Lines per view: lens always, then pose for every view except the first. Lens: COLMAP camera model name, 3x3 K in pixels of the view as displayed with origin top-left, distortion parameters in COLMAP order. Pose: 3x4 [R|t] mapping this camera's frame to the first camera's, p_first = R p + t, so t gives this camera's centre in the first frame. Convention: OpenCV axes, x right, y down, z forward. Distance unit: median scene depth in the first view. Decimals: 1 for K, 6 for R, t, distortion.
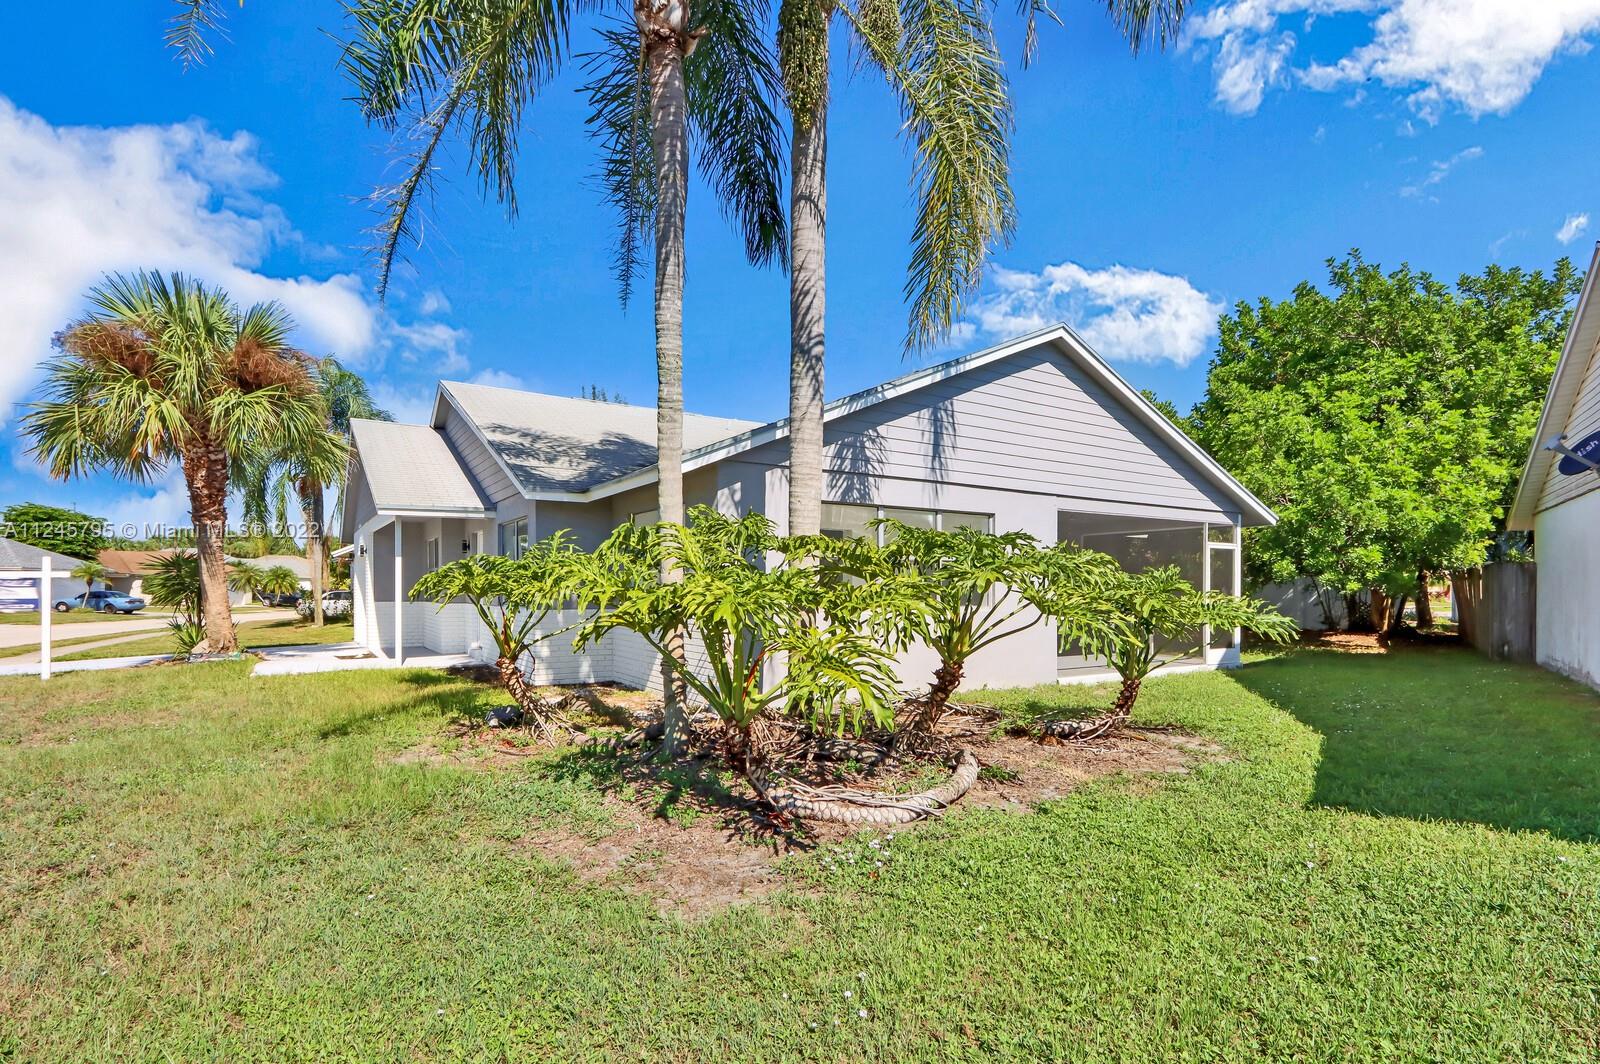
lens RADIAL K [[753.8, 0, 798.6], [0, 753.8, 569.7], [0, 0, 1]] dist [-0.000029, 0.000005]
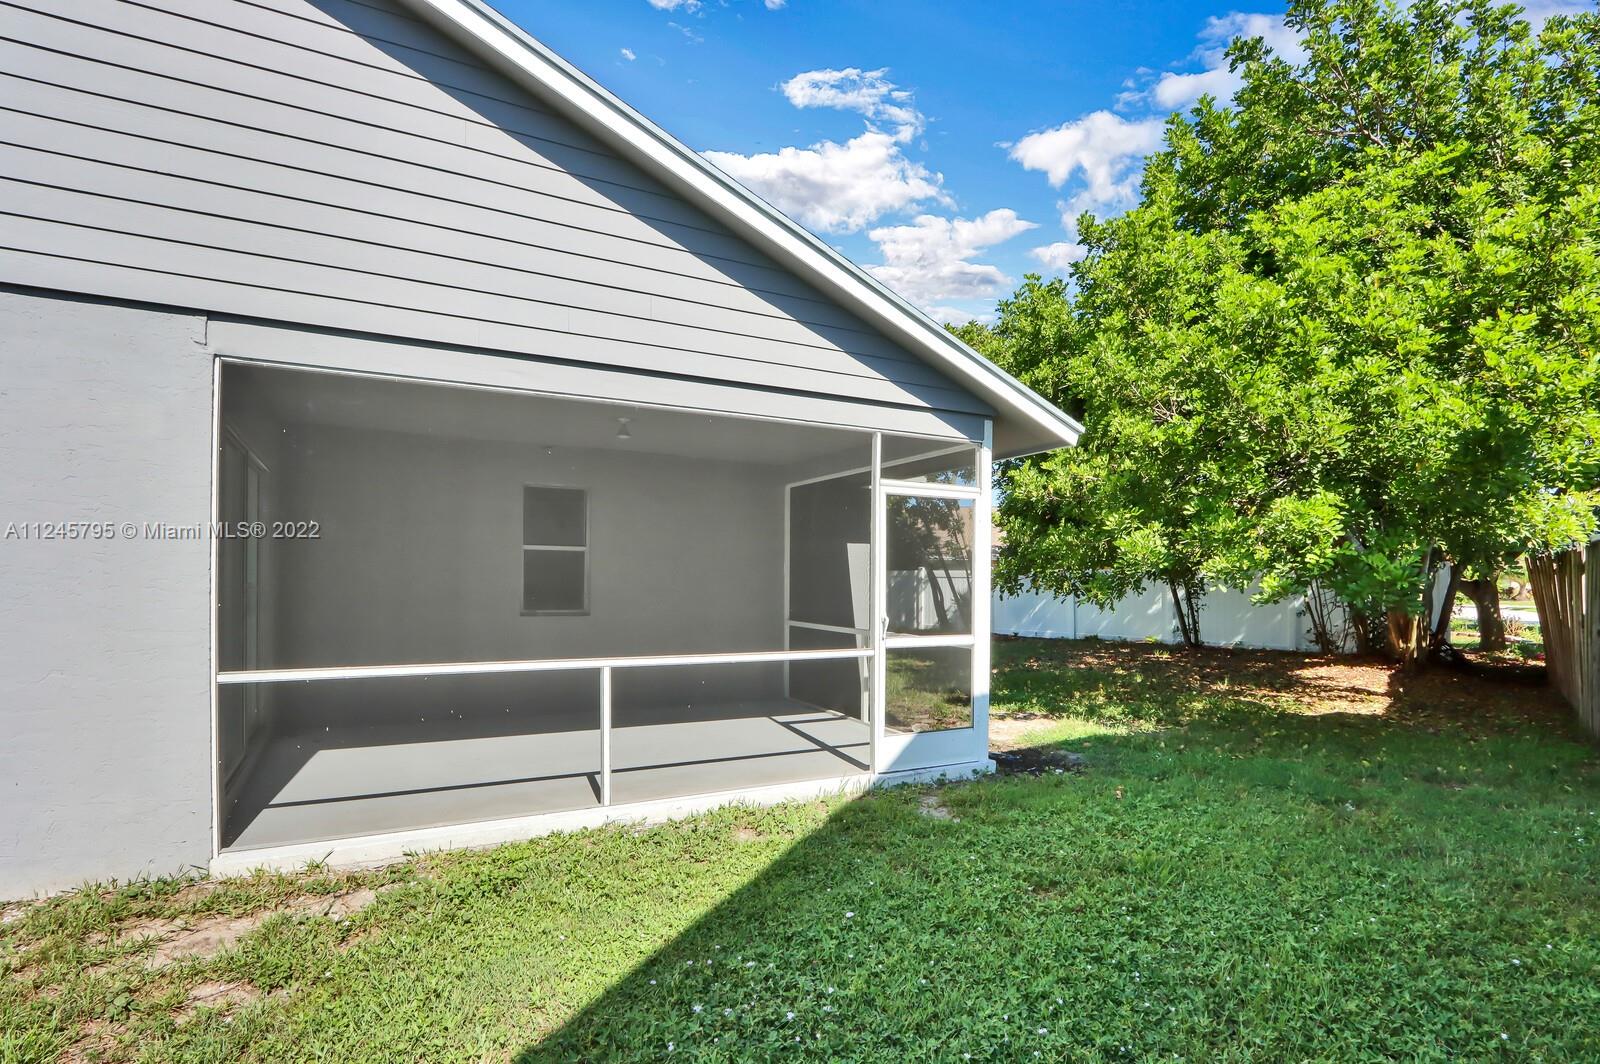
lens RADIAL K [[786.6, 0, 801.1], [0, 786.6, 563.4], [0, 0, 1]] dist [0.000809, 0.000187]
pose [[0.998837, -0.001318, -0.048197, 0.476220], [0.001508, 0.999991, 0.003902, 0.005484], [0.048191, -0.003970, 0.998830, 0.523962]]
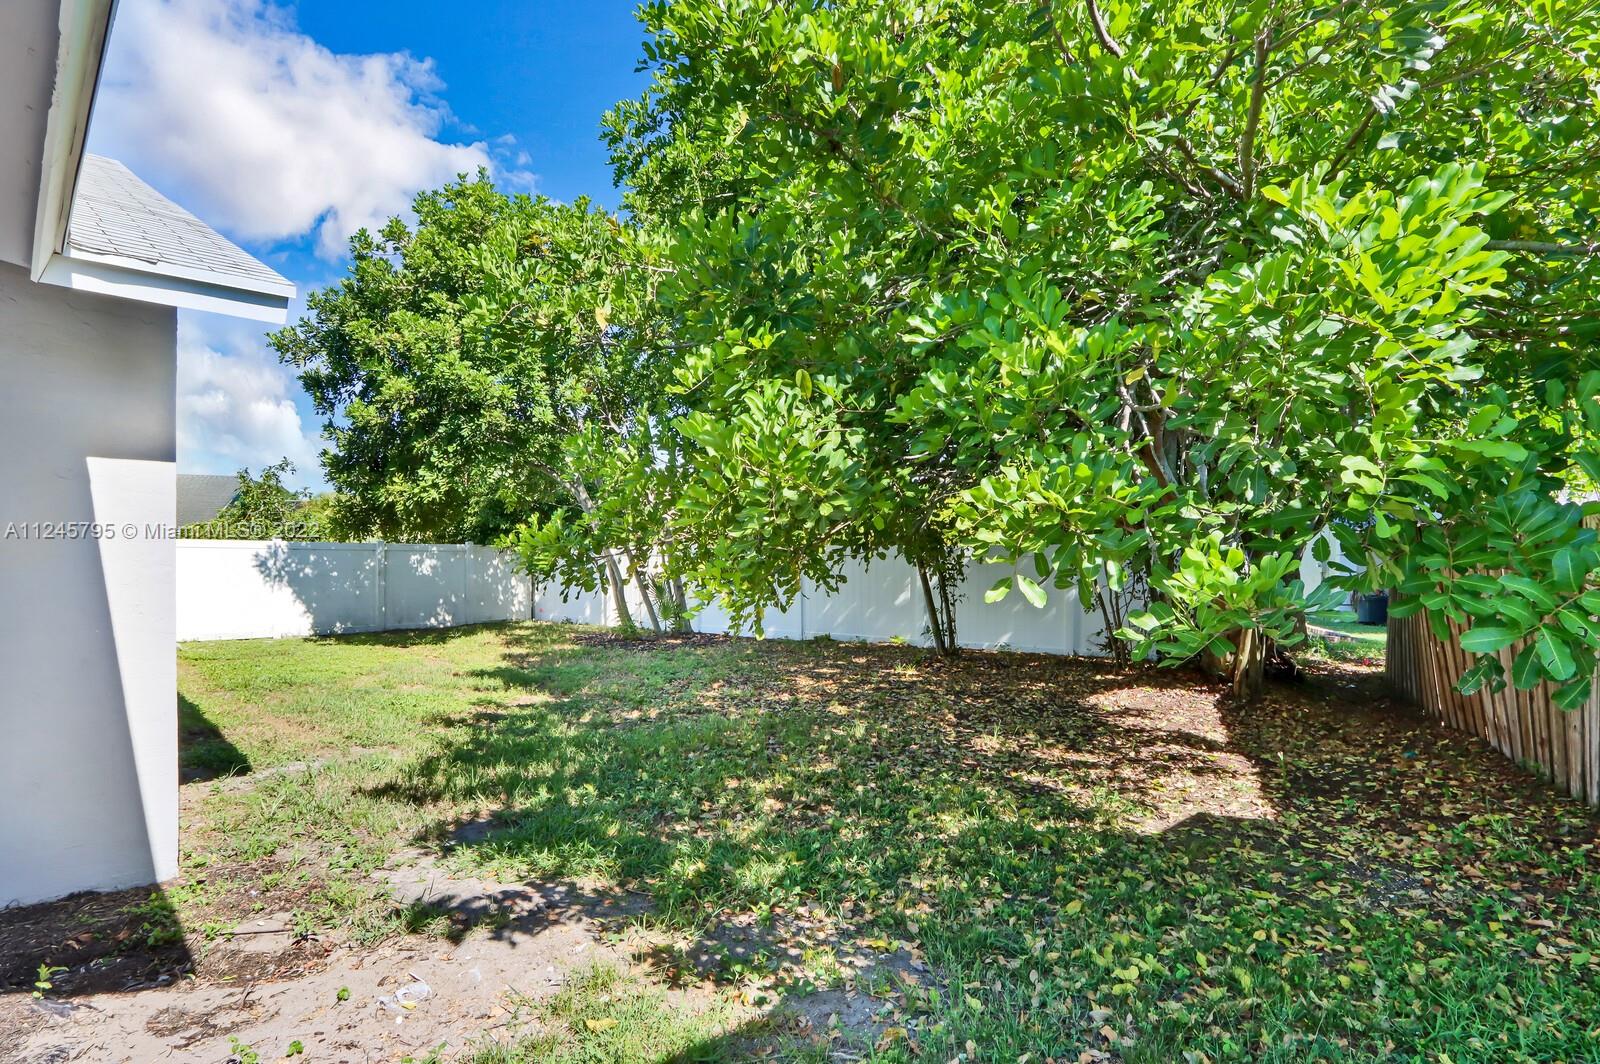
lens RADIAL K [[759.1, 0, 776.4], [0, 759.1, 538.5], [0, 0, 1]] dist [-0.001637, -0.000155]
pose [[0.982847, 0.007915, 0.184252, 0.660678], [-0.007168, 0.999963, -0.004719, 0.016458], [-0.184283, 0.003317, 0.982868, 0.932921]]
